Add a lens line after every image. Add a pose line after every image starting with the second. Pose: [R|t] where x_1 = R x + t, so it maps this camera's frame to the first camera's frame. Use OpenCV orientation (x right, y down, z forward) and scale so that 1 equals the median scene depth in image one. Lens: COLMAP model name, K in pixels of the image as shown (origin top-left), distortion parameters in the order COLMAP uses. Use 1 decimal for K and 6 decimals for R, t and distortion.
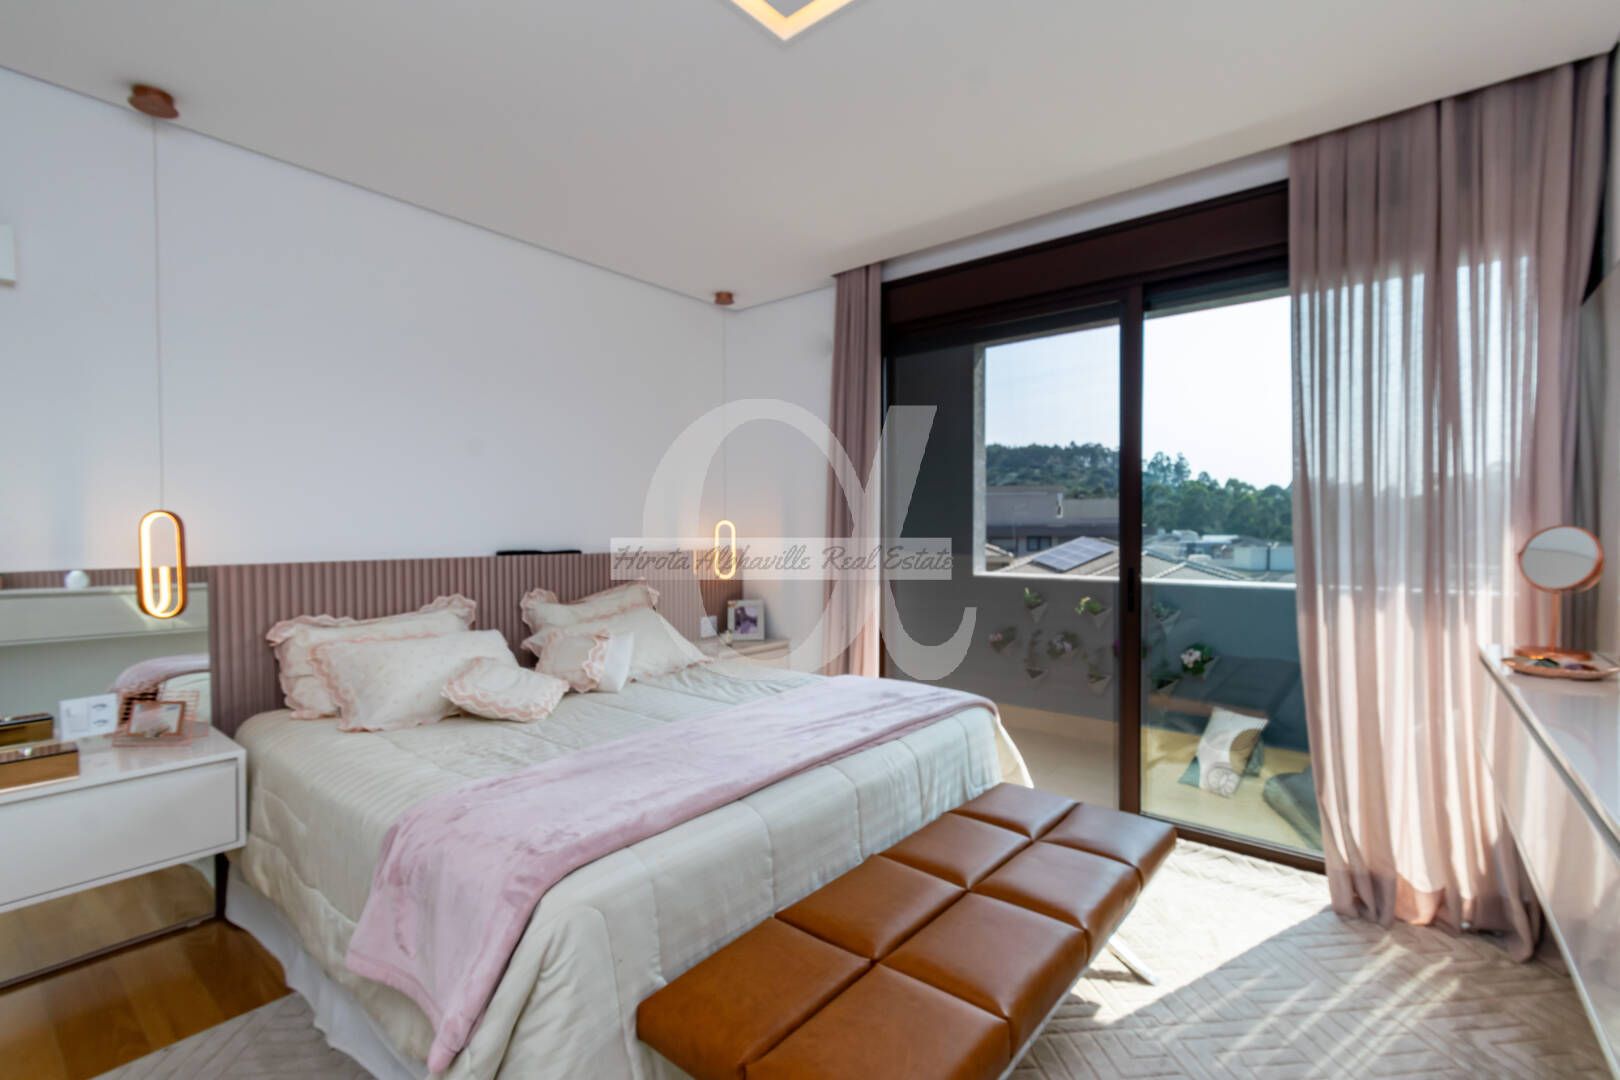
lens RADIAL K [[718.5, 0, 843.6], [0, 718.5, 543.1], [0, 0, 1]] dist [0.001334, 0.000154]
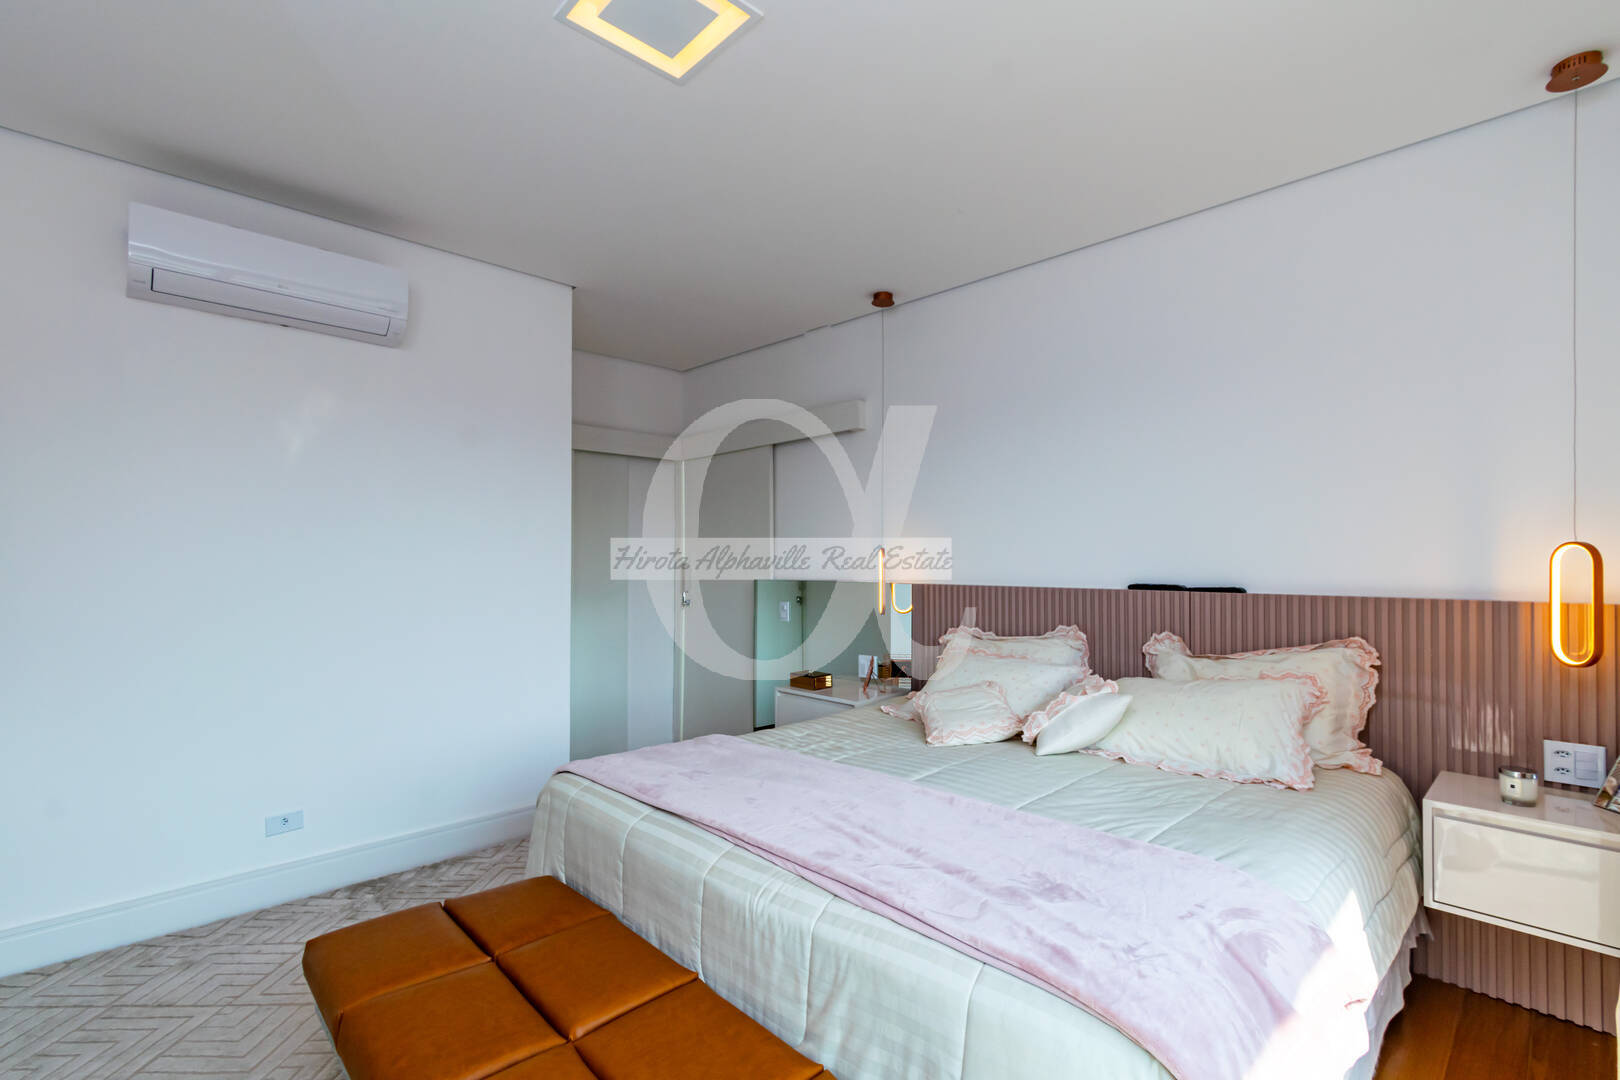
lens RADIAL K [[739.4, 0, 803.8], [0, 739.4, 552.5], [0, 0, 1]] dist [0.000388, -0.000100]
pose [[-0.155904, -0.011945, -0.987700, 0.646140], [-0.019669, 0.999766, -0.008986, -0.015514], [0.987576, 0.018026, -0.156103, 0.968336]]
